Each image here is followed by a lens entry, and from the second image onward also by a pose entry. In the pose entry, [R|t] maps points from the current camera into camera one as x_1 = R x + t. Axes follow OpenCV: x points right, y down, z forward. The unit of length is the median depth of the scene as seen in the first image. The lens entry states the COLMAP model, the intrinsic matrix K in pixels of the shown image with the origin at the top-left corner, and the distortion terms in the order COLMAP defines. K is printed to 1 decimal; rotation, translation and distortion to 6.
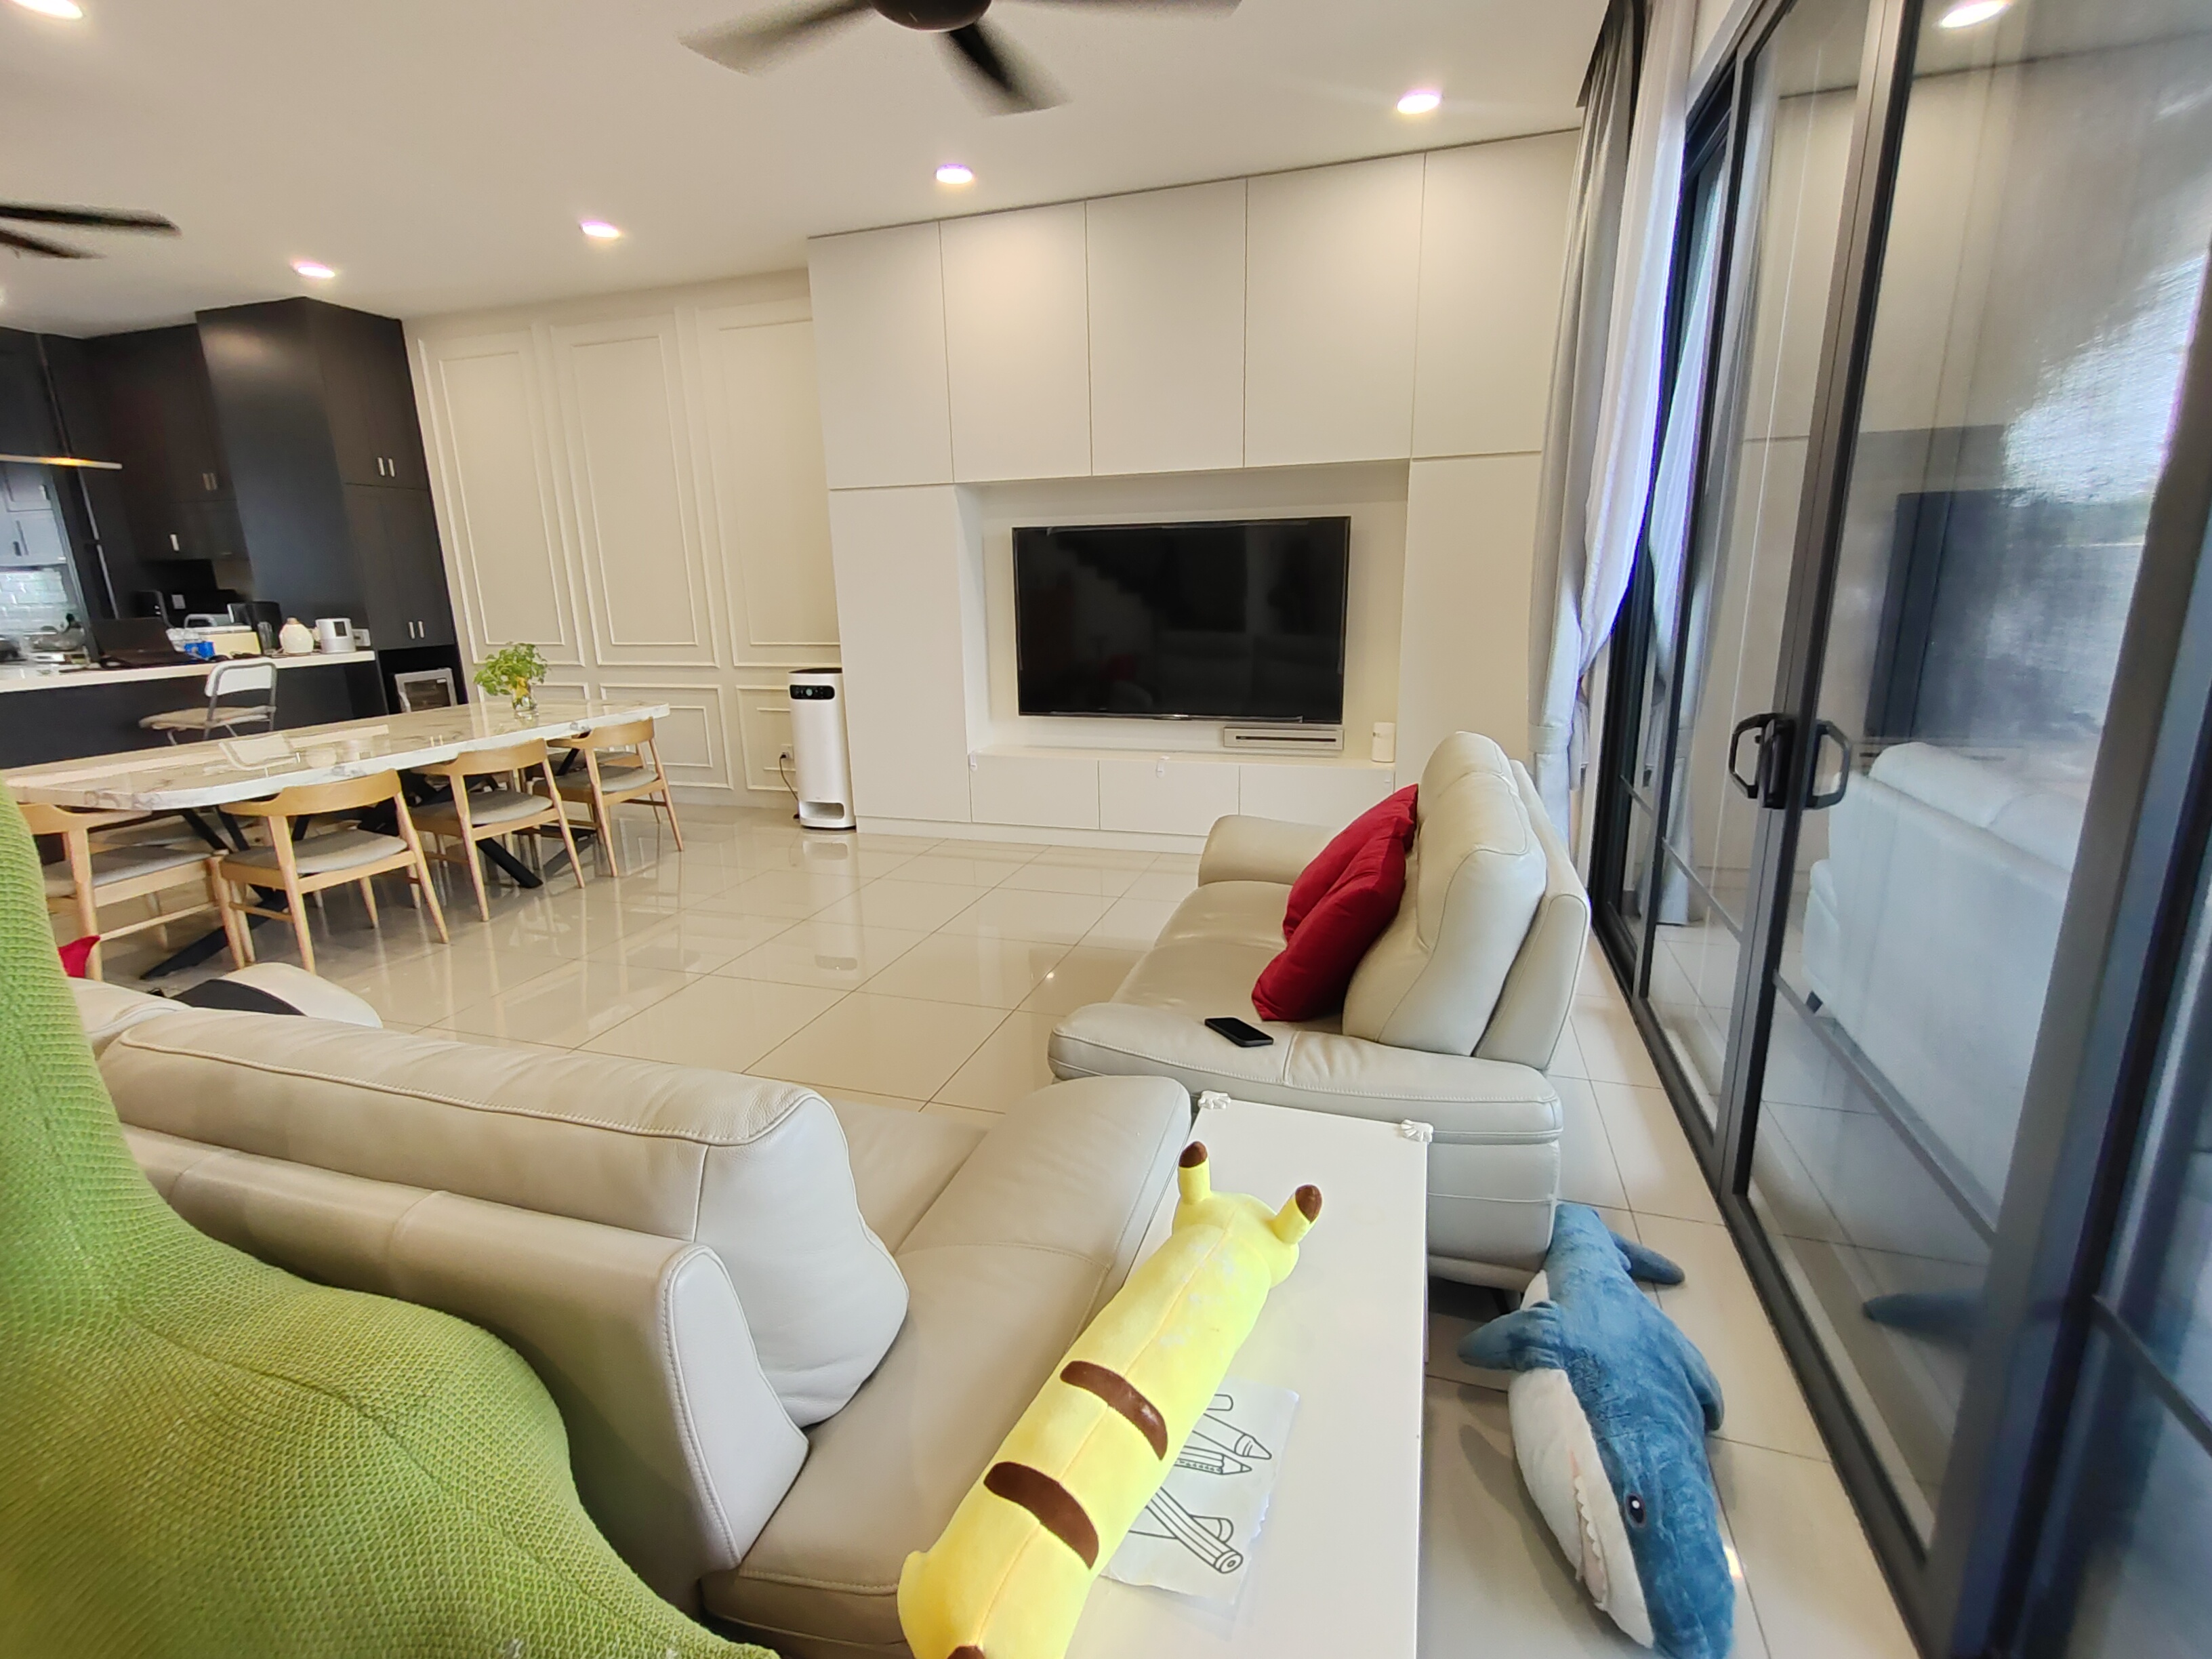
lens RADIAL K [[995.5, 0, 1103.9], [0, 995.5, 817.7], [0, 0, 1]] dist [0.011880, -0.000239]
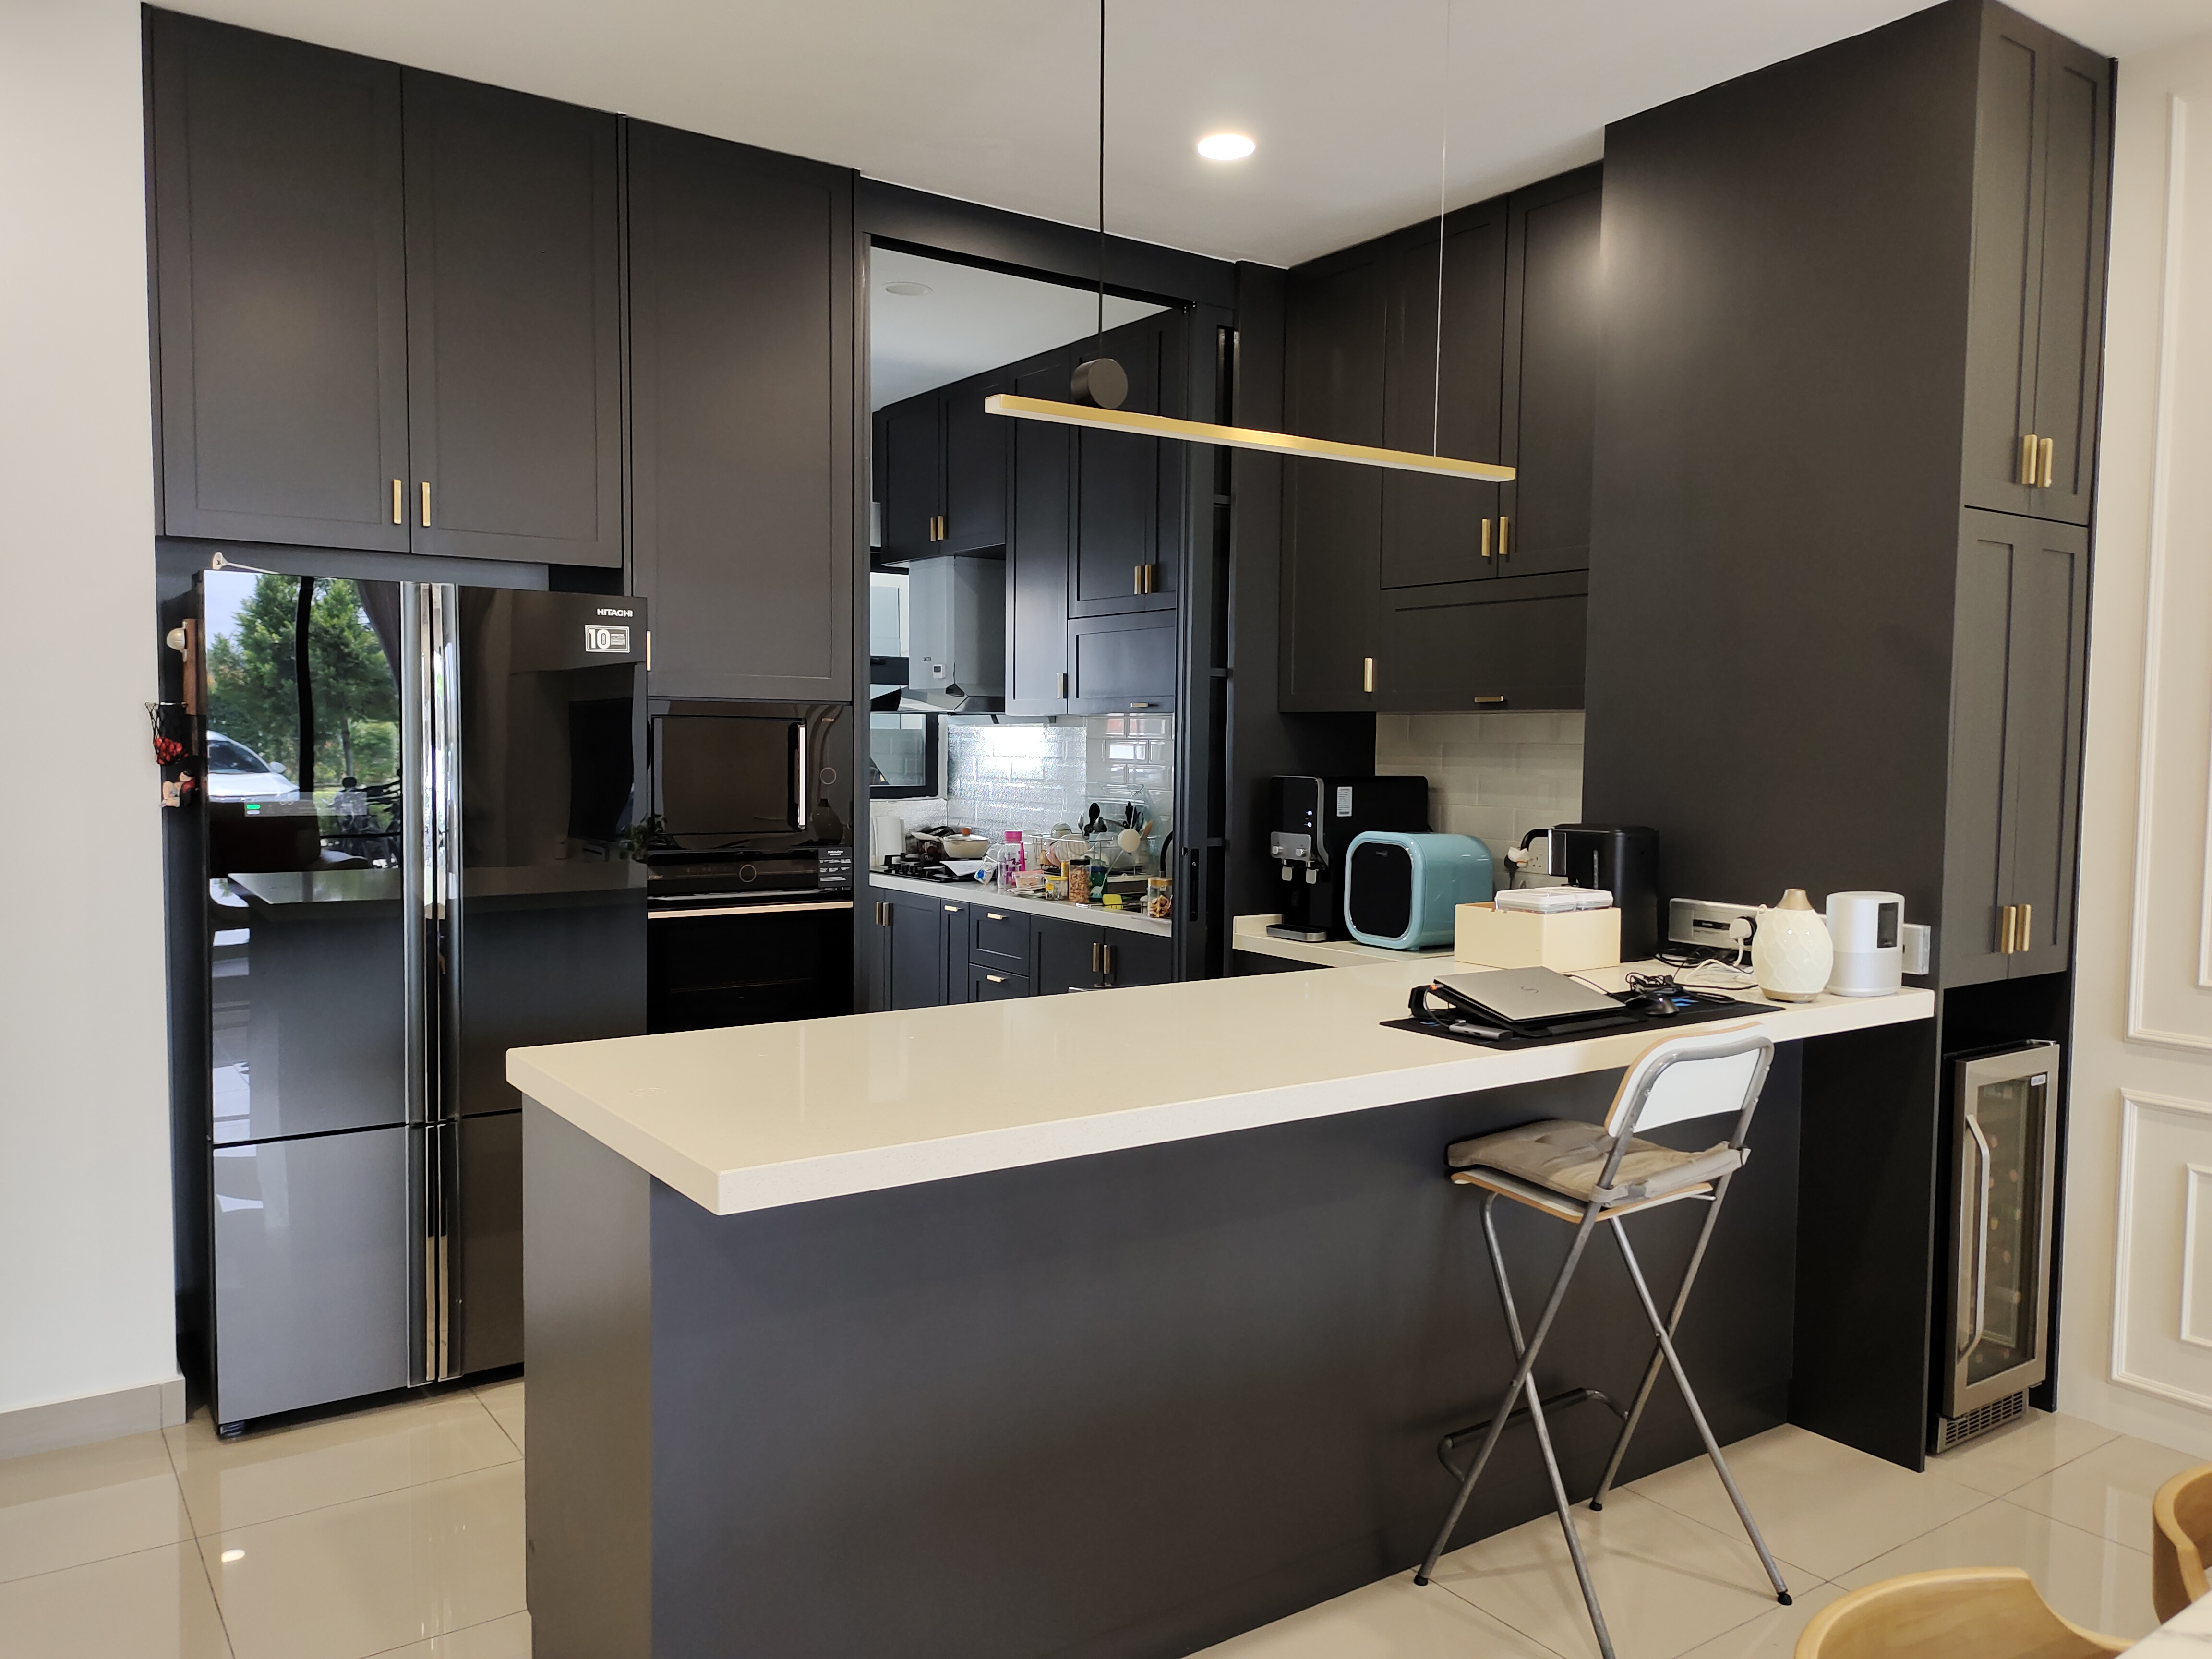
lens RADIAL K [[1644.2, 0, 1097.1], [0, 1644.2, 828.8], [0, 0, 1]] dist [-0.001124, 0.000199]
pose [[0.792582, 0.064150, -0.606381, -0.733059], [-0.171456, 0.977775, -0.120664, -0.124281], [0.585164, 0.199604, 0.785966, 0.468510]]
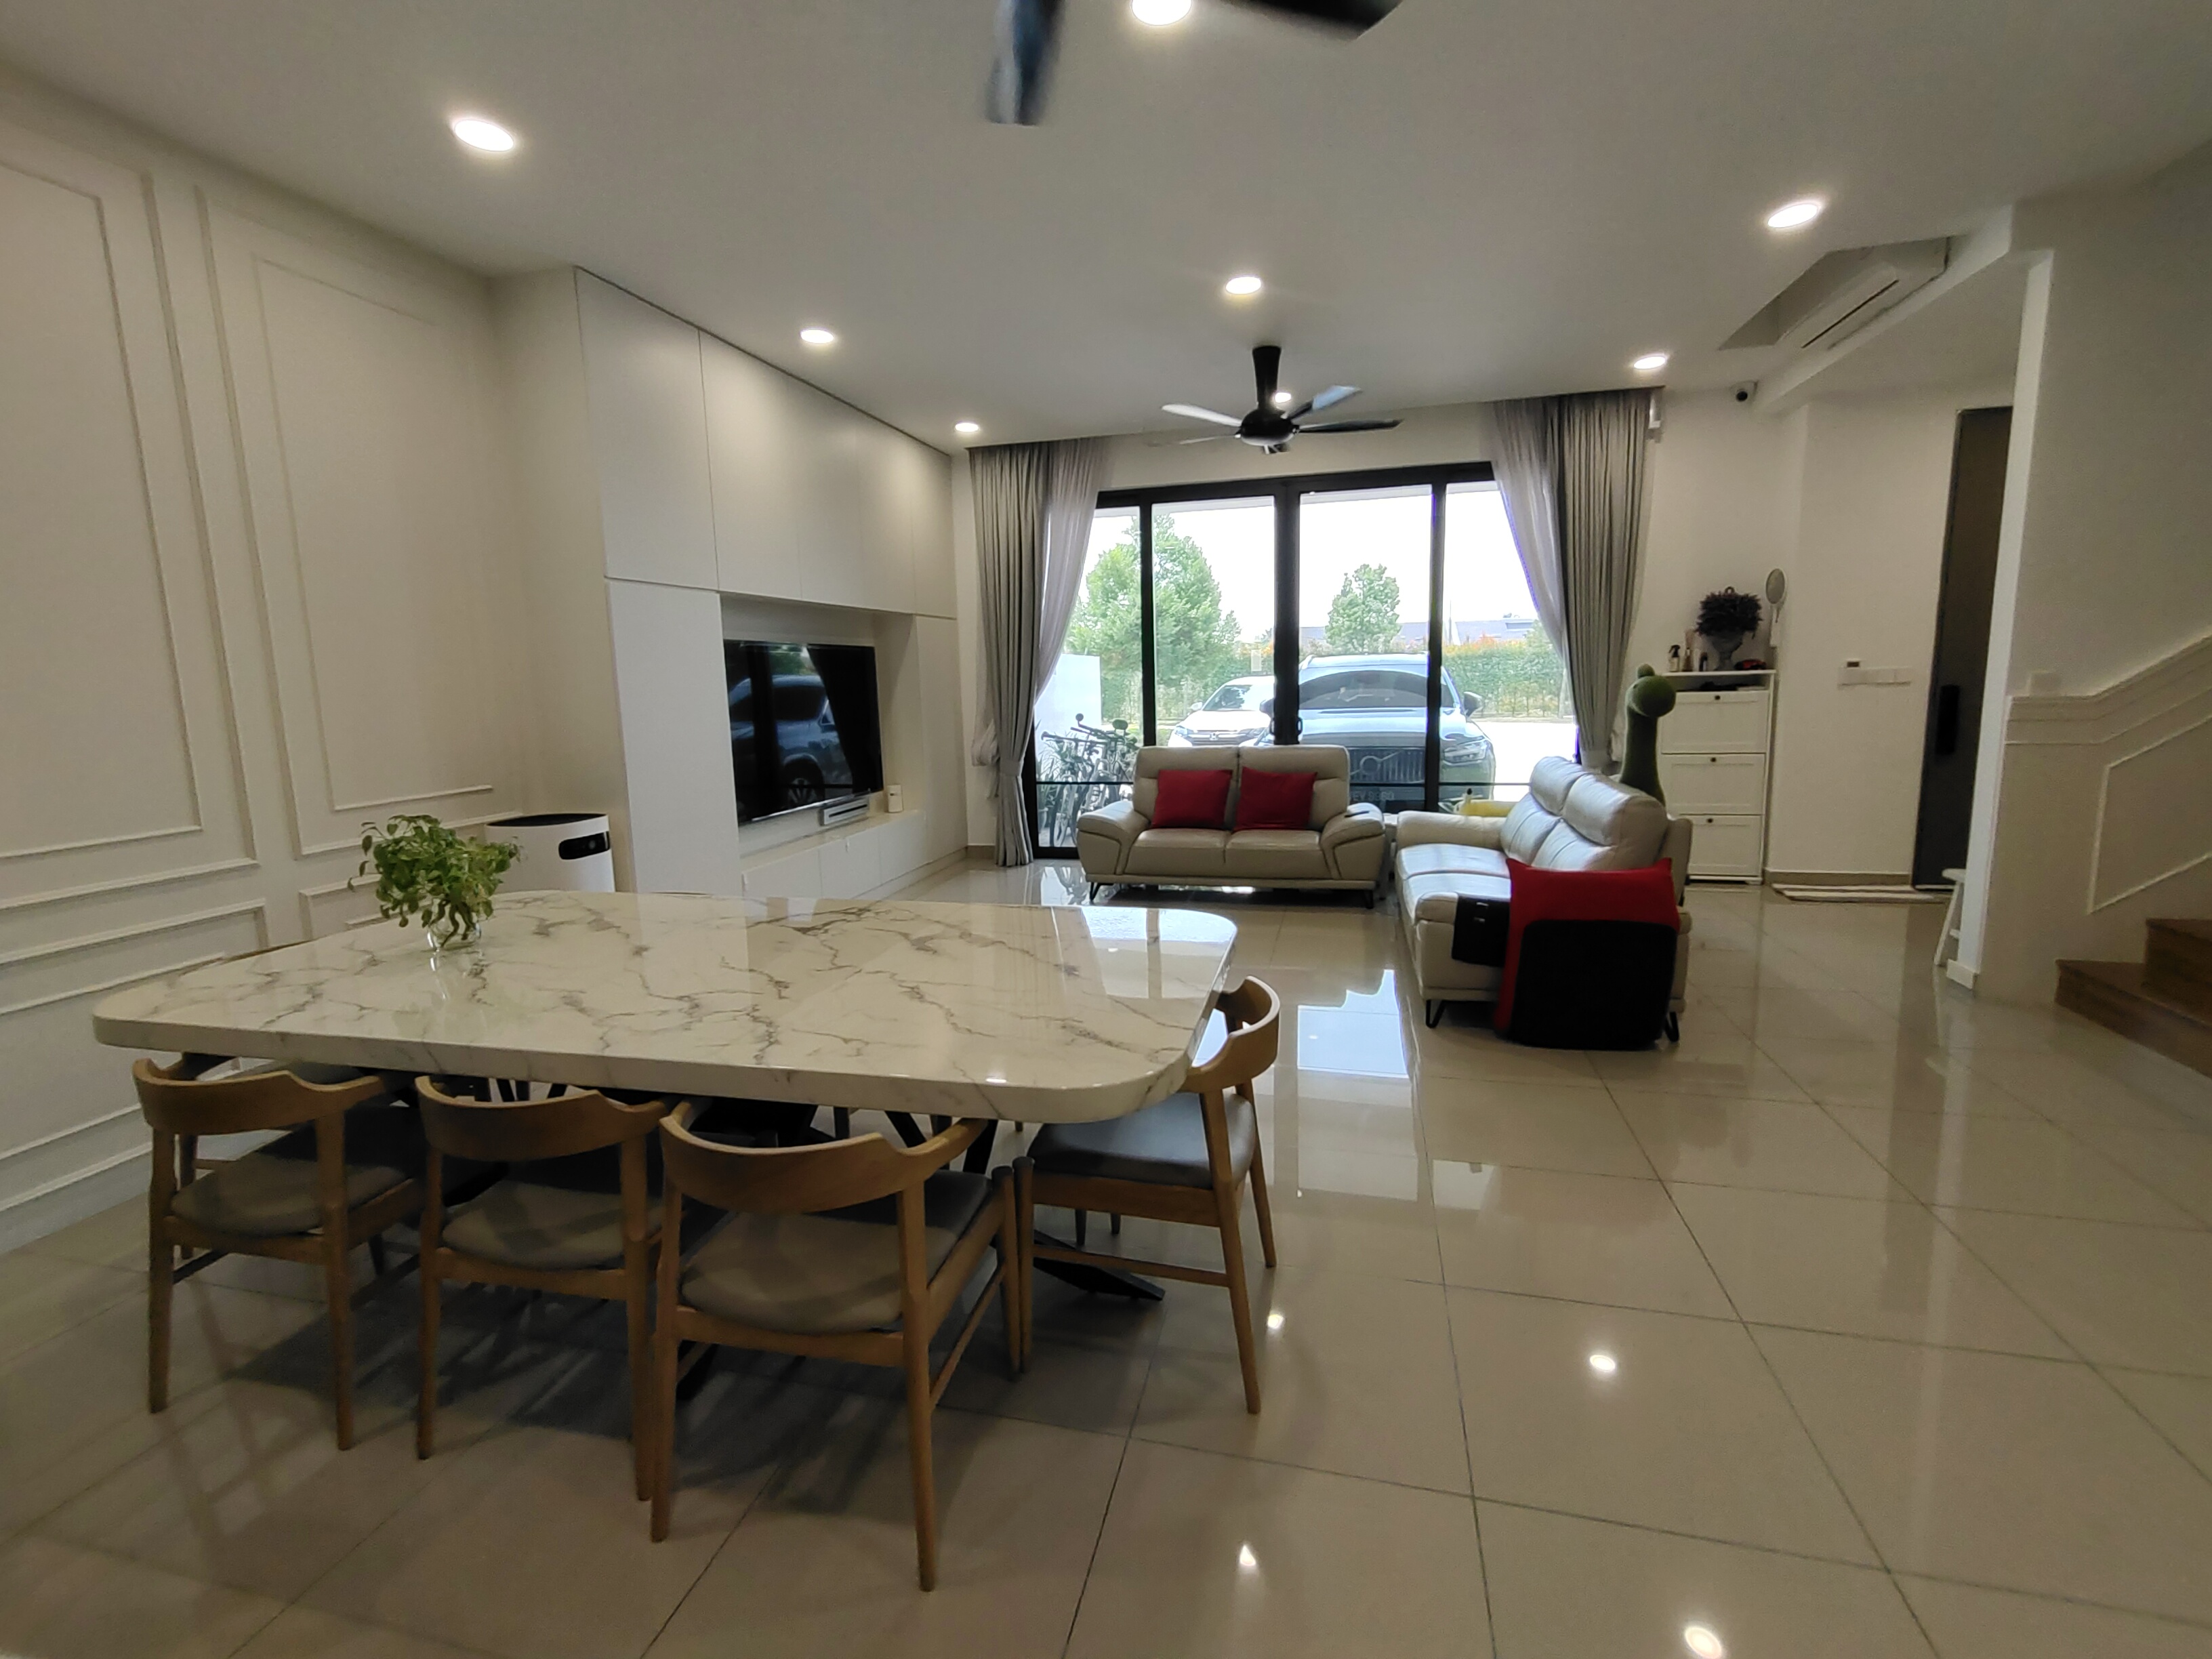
lens RADIAL K [[995.5, 0, 1103.7], [0, 995.5, 805.3], [0, 0, 1]] dist [0.011880, -0.000239]
pose [[-0.057367, -0.110676, 0.992199, -1.074166], [0.263139, 0.957017, 0.121966, -0.150607], [-0.963051, 0.268083, -0.025778, 0.685799]]
